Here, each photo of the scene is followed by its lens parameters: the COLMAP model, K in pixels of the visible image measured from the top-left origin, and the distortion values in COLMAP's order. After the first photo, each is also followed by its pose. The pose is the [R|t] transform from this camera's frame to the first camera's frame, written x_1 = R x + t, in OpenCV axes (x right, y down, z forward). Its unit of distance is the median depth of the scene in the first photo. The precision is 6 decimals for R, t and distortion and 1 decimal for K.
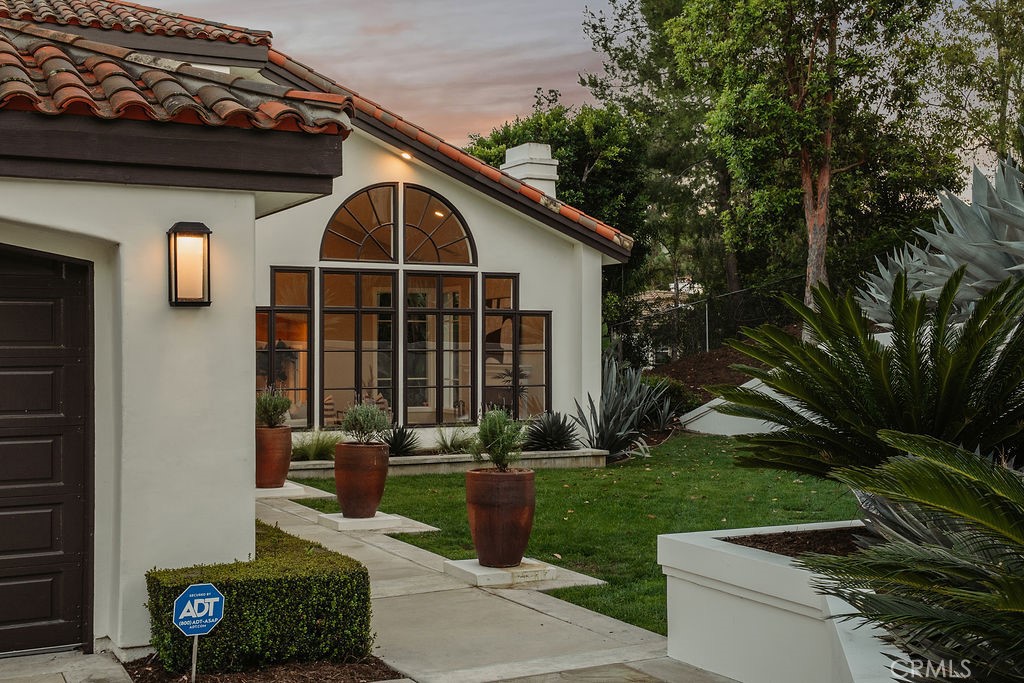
lens RADIAL K [[1265.6, 0, 512.0], [0, 1265.6, 341.5], [0, 0, 1]] dist [0.004114, 0.002443]
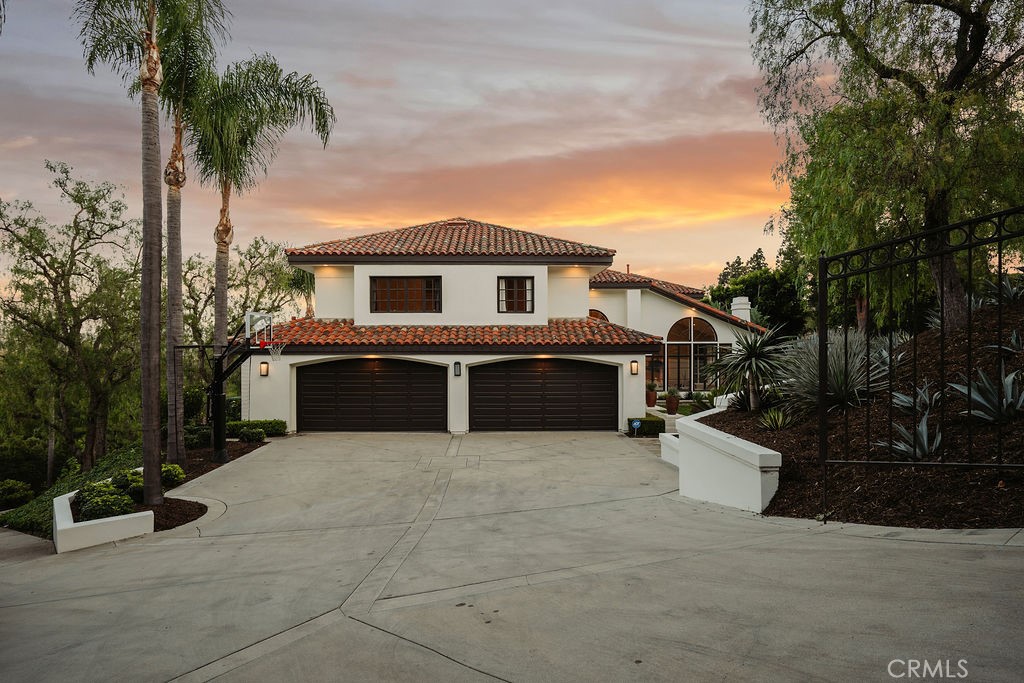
lens RADIAL K [[580.7, 0, 512.0], [0, 580.7, 341.5], [0, 0, 1]] dist [0.001655, 0.000039]
pose [[0.906337, -0.001735, -0.422551, 0.173071], [0.001086, 0.999998, -0.001778, -0.081329], [0.422553, 0.001153, 0.906337, -0.786695]]
